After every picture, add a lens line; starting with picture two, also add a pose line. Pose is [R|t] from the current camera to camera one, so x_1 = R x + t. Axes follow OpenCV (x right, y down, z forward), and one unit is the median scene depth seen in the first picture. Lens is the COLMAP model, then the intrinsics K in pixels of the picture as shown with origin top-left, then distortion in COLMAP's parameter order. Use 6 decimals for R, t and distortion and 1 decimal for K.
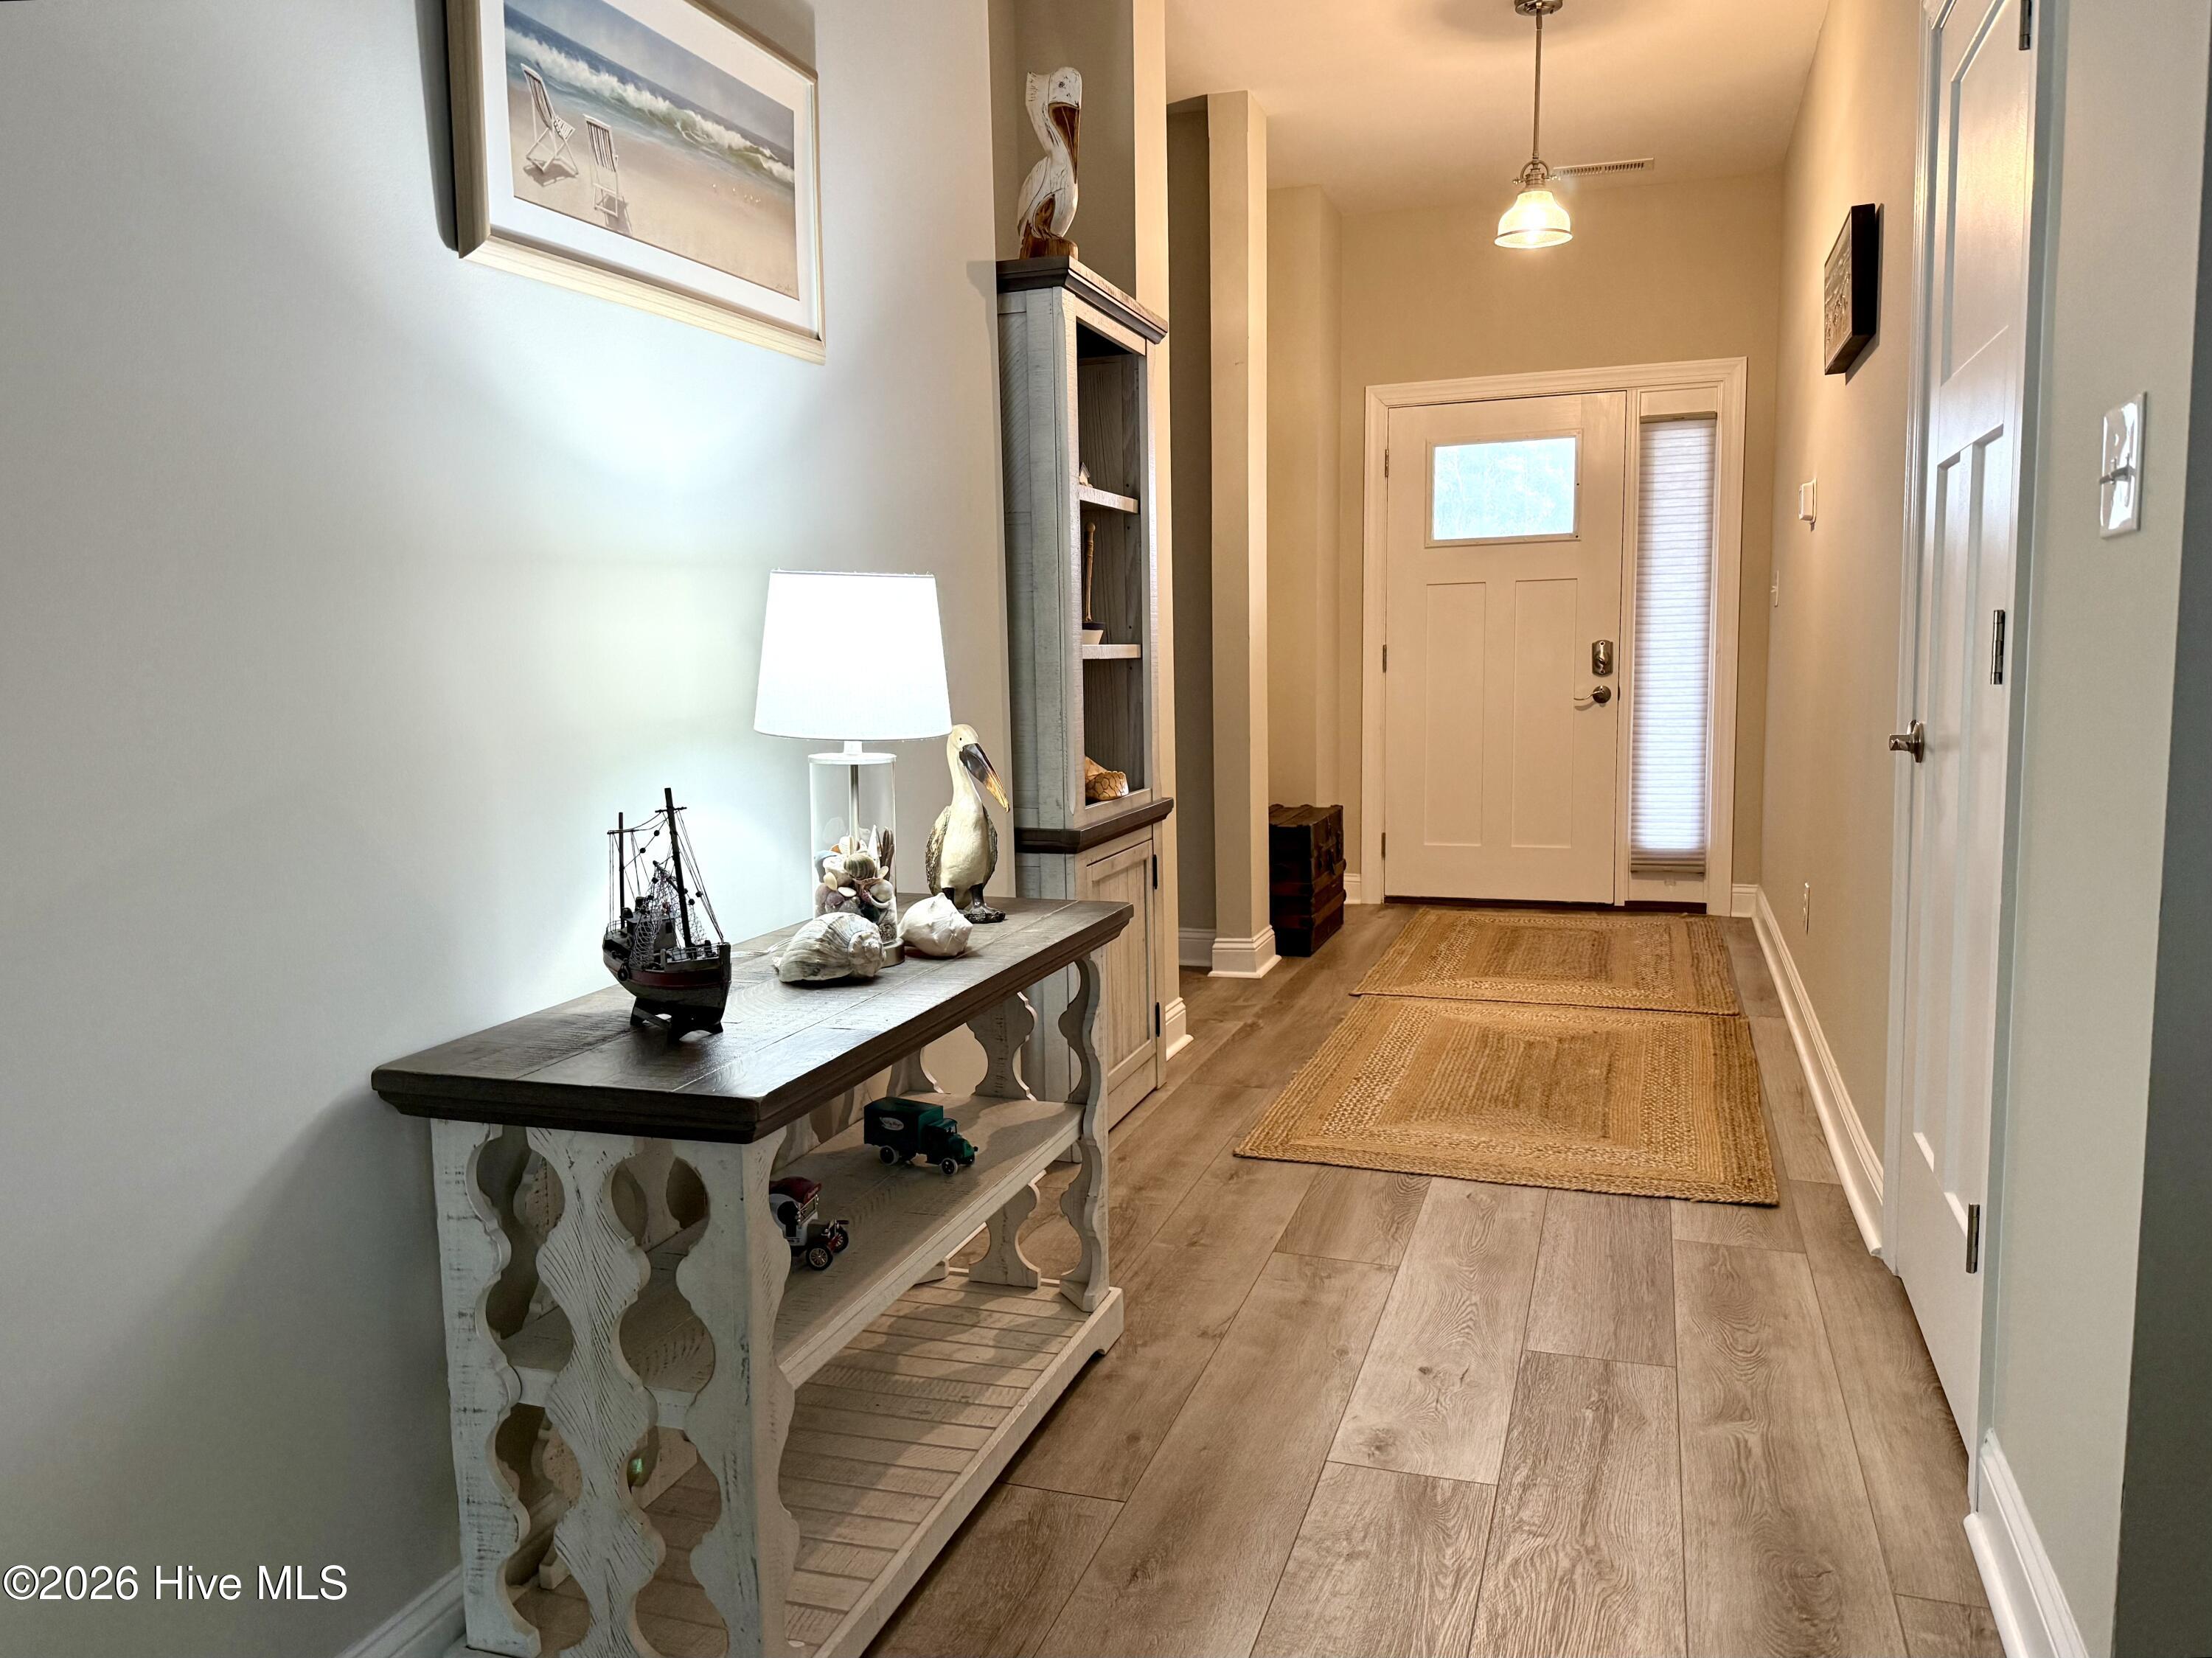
lens RADIAL K [[1703.4, 0, 1106.0], [0, 1703.4, 829.0], [0, 0, 1]] dist [0.003066, -0.000072]
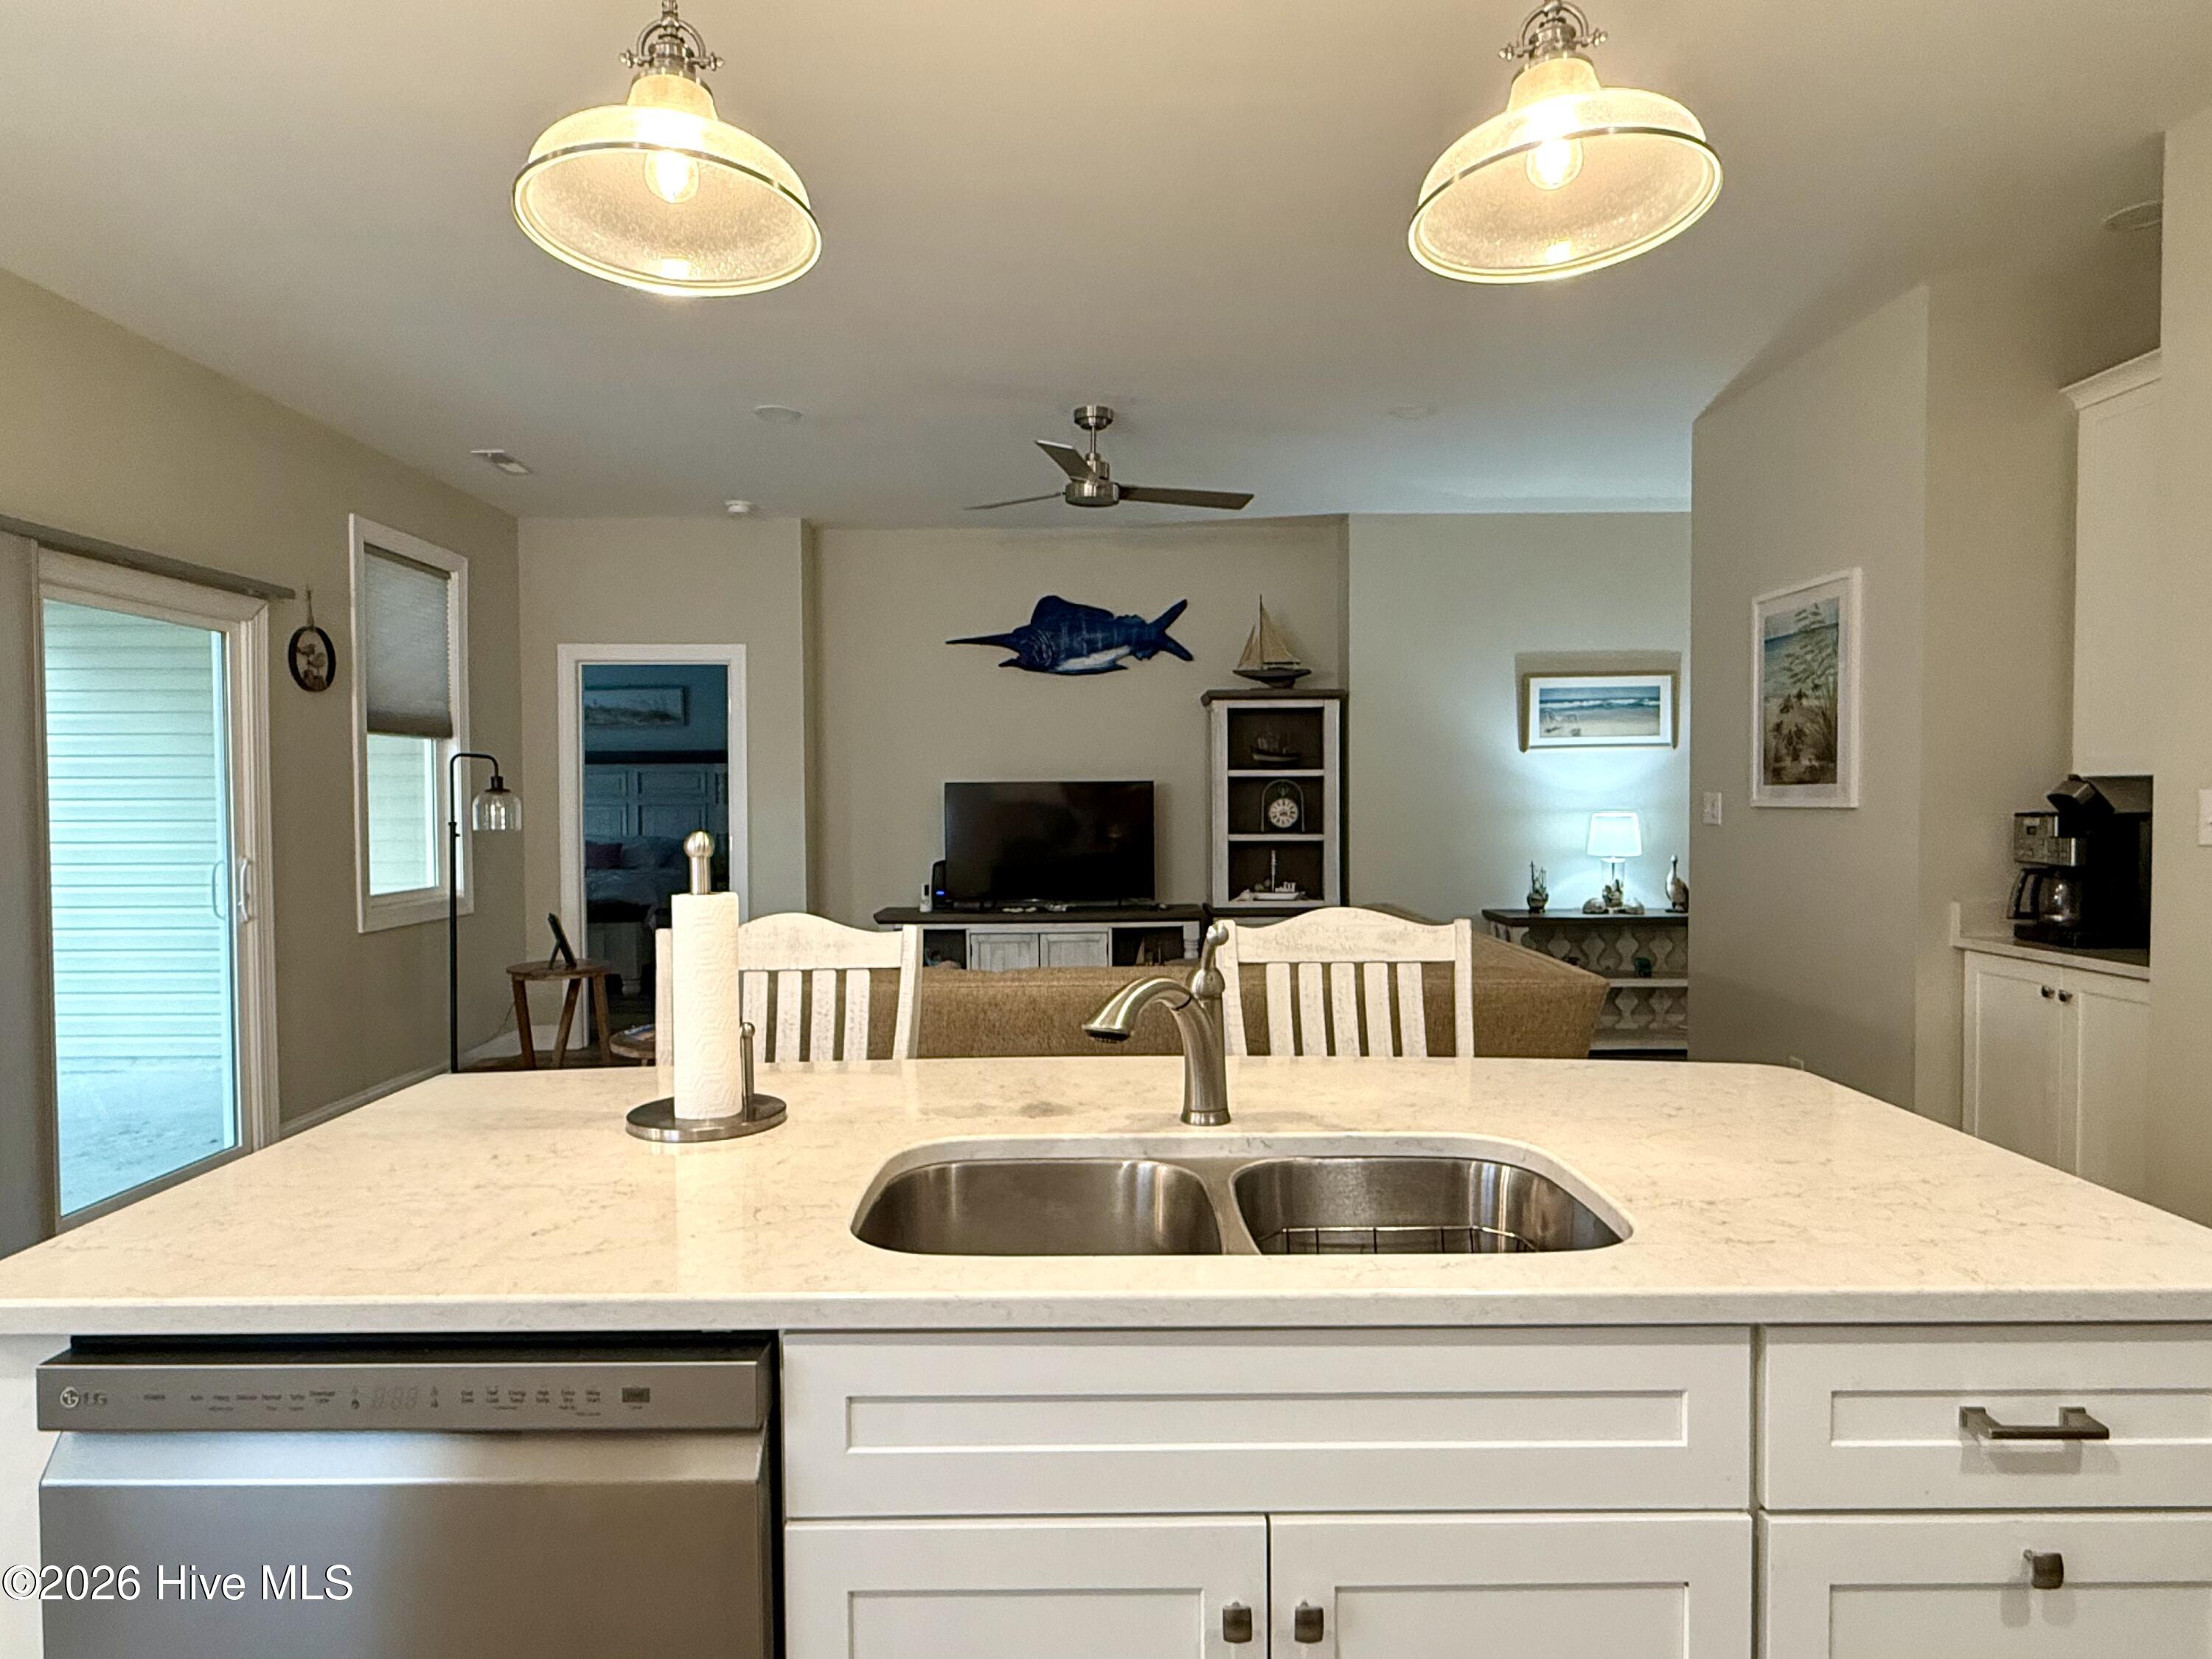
lens RADIAL K [[1265.5, 0, 1102.4], [0, 1265.5, 827.5], [0, 0, 1]] dist [-0.000059, 0.000343]
pose [[0.317582, 0.040318, -0.947373, 2.015829], [-0.097371, 0.995201, 0.009712, -0.027259], [0.943218, 0.089162, 0.319984, -0.971708]]
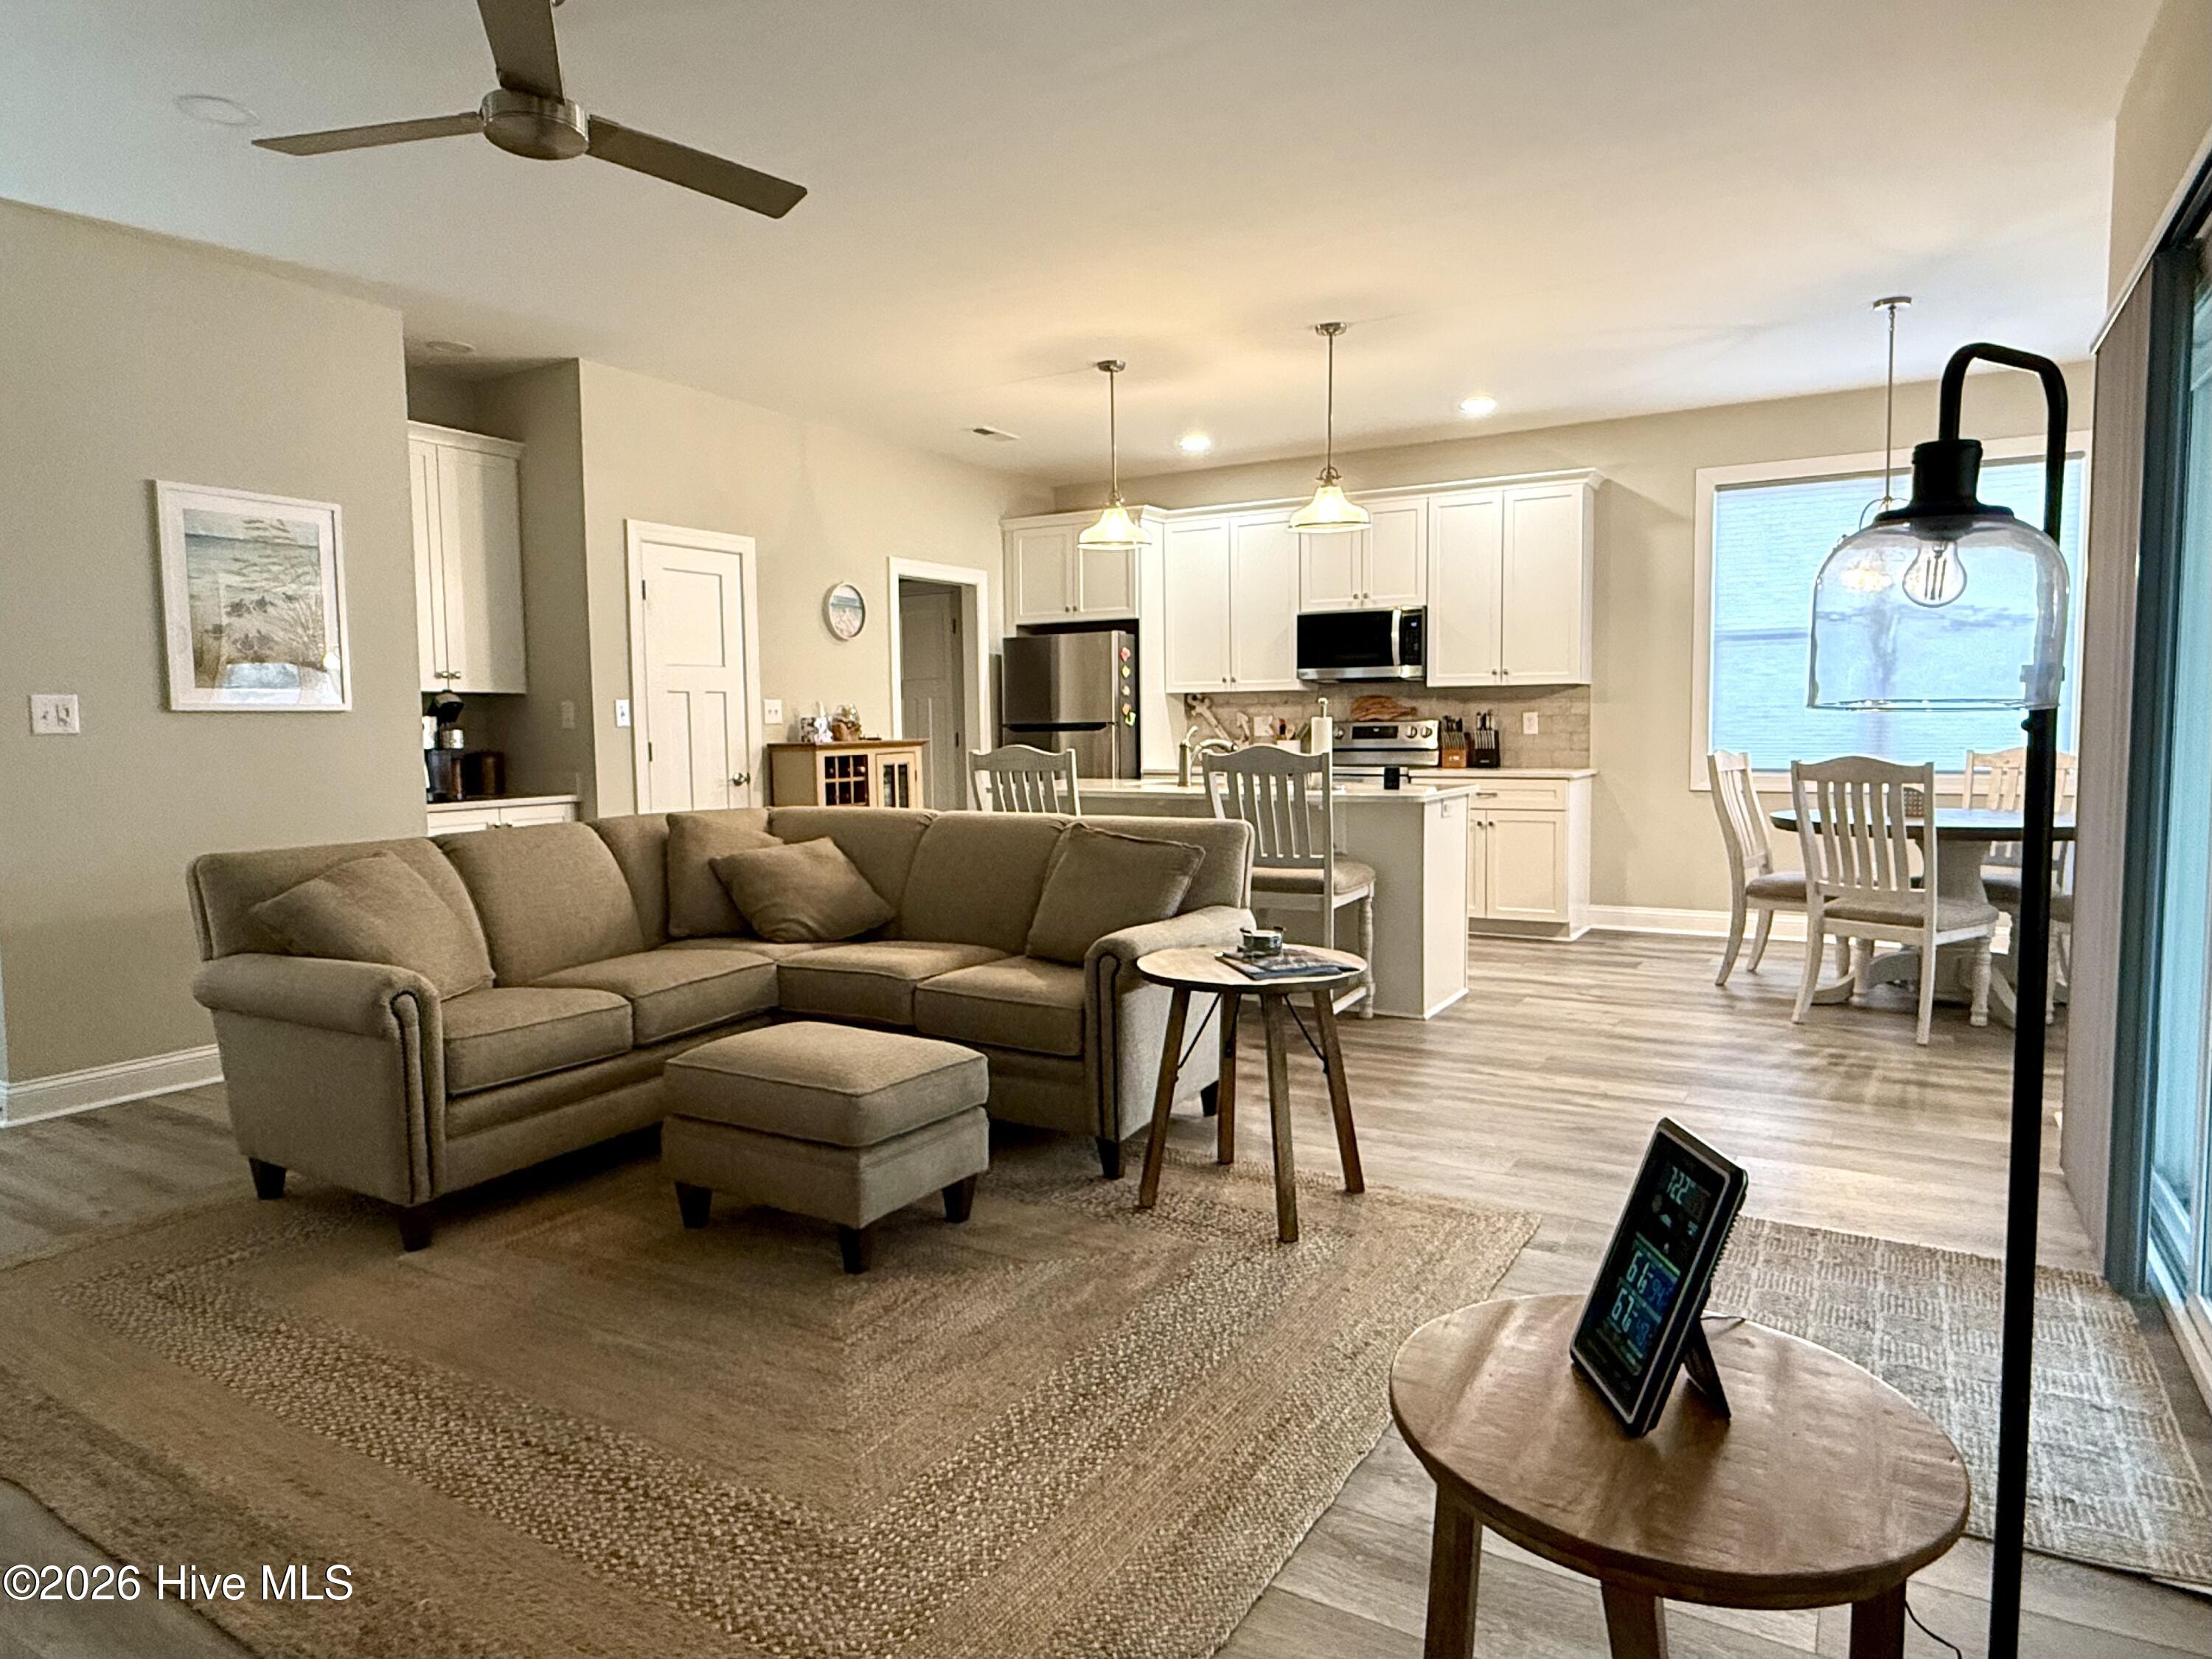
lens RADIAL K [[1325.9, 0, 1094.1], [0, 1325.9, 821.9], [0, 0, 1]] dist [-0.000348, 0.000643]
pose [[0.217544, -0.057626, 0.974348, -0.919960], [0.109094, 0.993436, 0.034398, 0.089790], [-0.969935, 0.098812, 0.222402, -1.064512]]
